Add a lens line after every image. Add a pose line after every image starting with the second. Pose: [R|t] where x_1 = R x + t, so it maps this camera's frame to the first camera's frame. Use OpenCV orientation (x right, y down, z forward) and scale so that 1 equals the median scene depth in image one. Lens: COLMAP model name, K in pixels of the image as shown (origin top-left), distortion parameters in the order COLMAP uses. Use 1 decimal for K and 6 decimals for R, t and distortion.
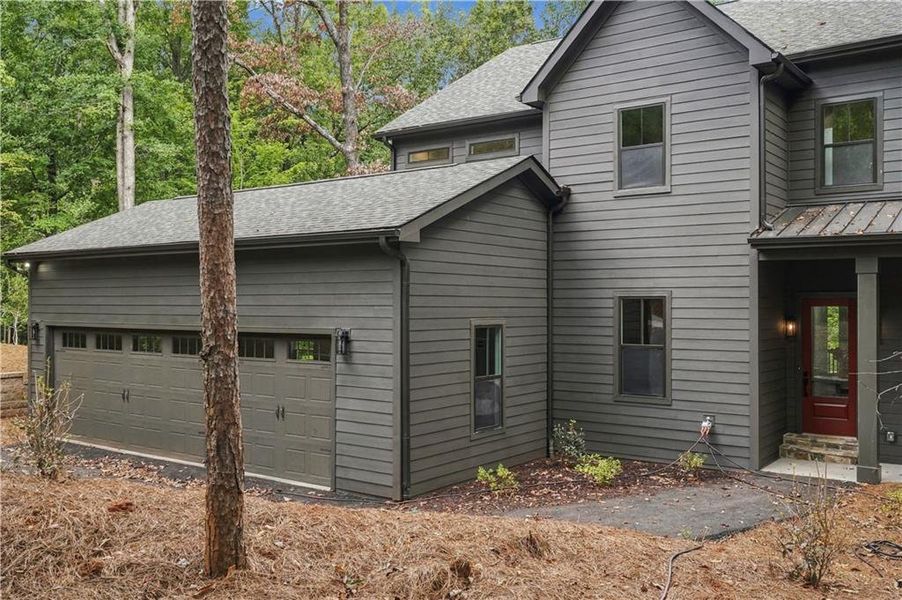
lens RADIAL K [[805.2, 0, 450.1], [0, 805.2, 284.4], [0, 0, 1]] dist [-0.005762, -0.001382]
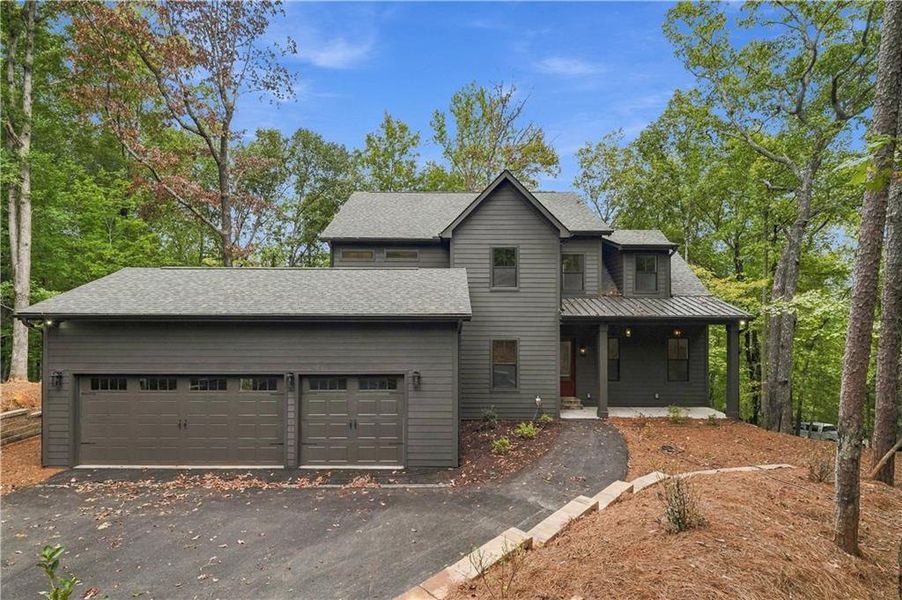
lens RADIAL K [[412.5, 0, 448.5], [0, 412.5, 306.6], [0, 0, 1]] dist [0.003119, 0.000307]
pose [[0.819853, 0.012239, 0.572444, -0.484538], [-0.013319, 0.999909, -0.002302, -0.065847], [-0.572420, -0.005737, 0.819941, 0.214865]]
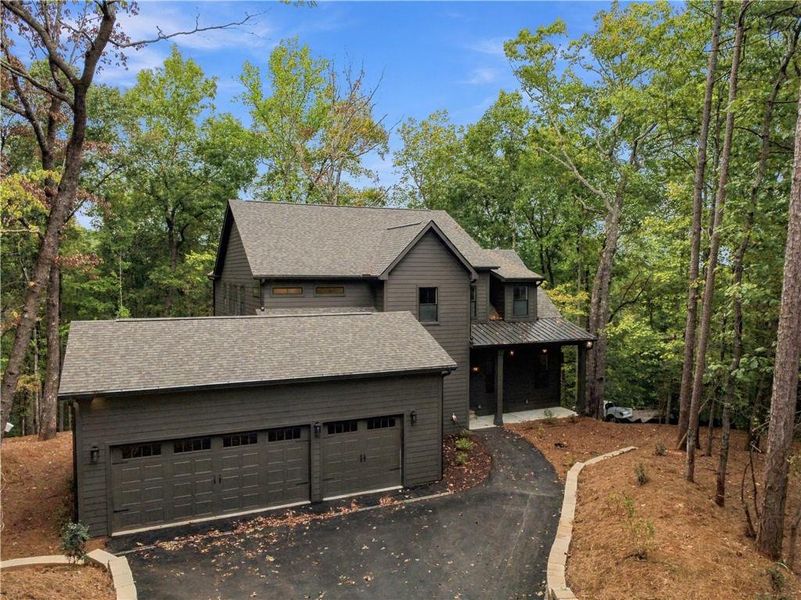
lens RADIAL K [[548.5, 0, 400.5], [0, 548.5, 300.0], [0, 0, 1]] dist [-0.002642, -0.000282]
pose [[0.515751, -0.031978, 0.856141, -1.171667], [-0.016988, 0.998725, 0.047537, -0.258275], [-0.856570, -0.039061, 0.514551, 0.245867]]
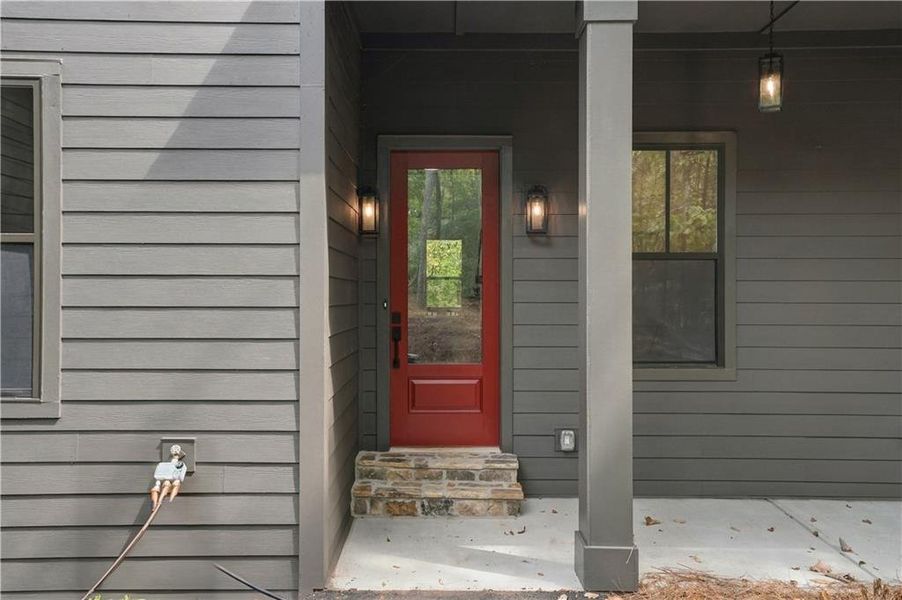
lens RADIAL K [[805.2, 0, 450.1], [0, 805.2, 284.4], [0, 0, 1]] dist [-0.005762, -0.001382]
pose [[0.812835, -0.000506, 0.582493, 0.206347], [-0.013532, 0.999713, 0.019750, 0.085025], [-0.582337, -0.023936, 0.812595, 0.626472]]
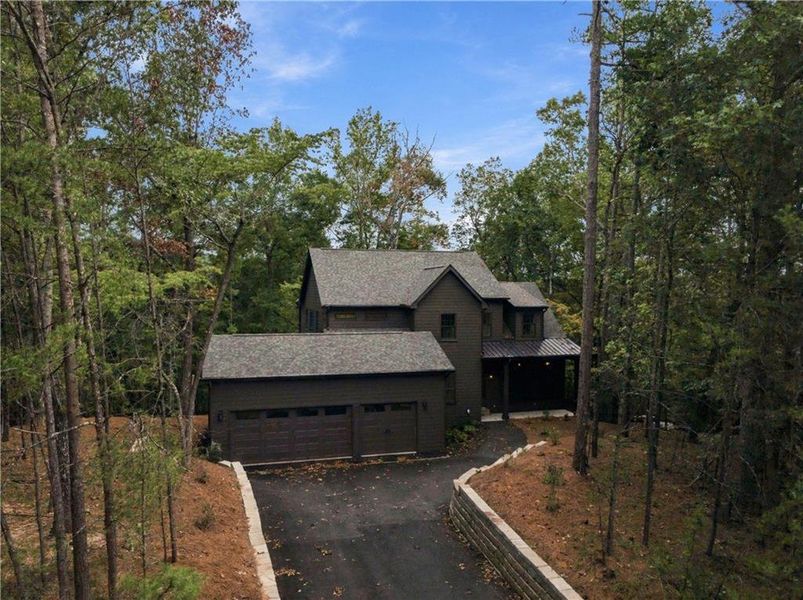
lens RADIAL K [[541.3, 0, 413.0], [0, 541.3, 303.2], [0, 0, 1]] dist [0.000563, -0.000070]
pose [[0.630311, -0.004455, 0.776330, -1.506091], [-0.018603, 0.999610, 0.020840, -0.304046], [-0.776120, -0.027578, 0.629982, -0.233349]]
